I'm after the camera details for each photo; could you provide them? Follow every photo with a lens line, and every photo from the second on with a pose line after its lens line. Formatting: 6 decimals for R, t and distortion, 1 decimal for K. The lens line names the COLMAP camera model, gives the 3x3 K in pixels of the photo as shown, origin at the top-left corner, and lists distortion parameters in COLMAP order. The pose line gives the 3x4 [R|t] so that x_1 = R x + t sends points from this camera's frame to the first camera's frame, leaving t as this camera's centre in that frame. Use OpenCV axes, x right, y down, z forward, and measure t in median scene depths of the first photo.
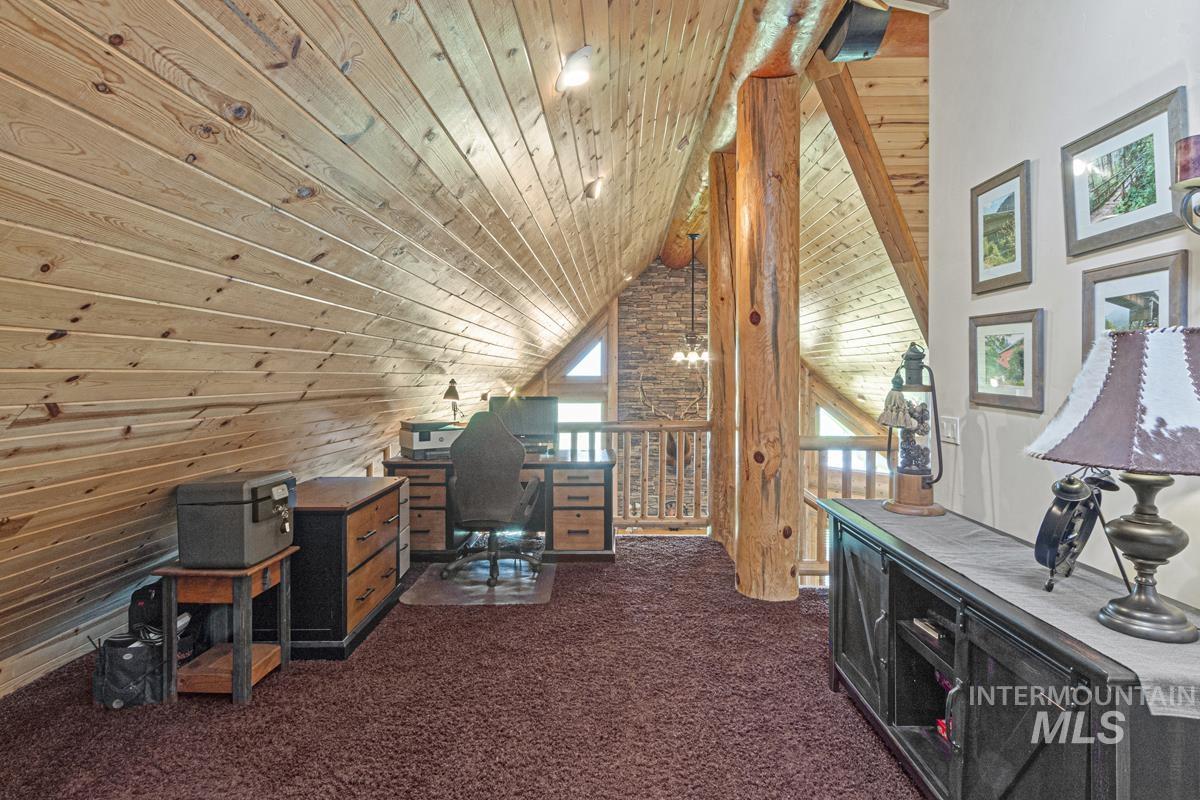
lens RADIAL K [[635.5, 0, 604.0], [0, 635.5, 369.2], [0, 0, 1]] dist [0.001972, -0.003008]
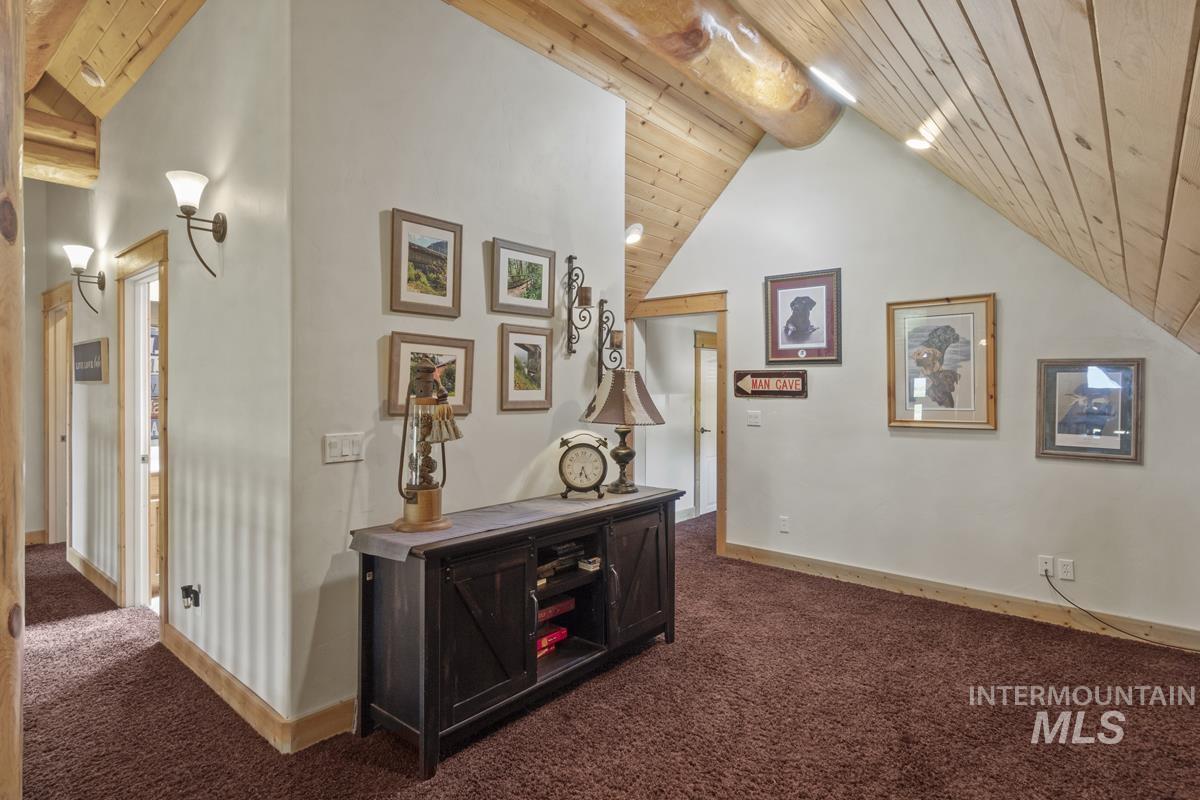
lens RADIAL K [[635.5, 0, 599.7], [0, 635.5, 395.5], [0, 0, 1]] dist [0.001972, -0.003008]
pose [[-0.772433, -0.006837, 0.635060, -0.263872], [-0.007030, 0.999973, 0.002214, 0.013359], [-0.635058, -0.002754, -0.772460, 1.220793]]
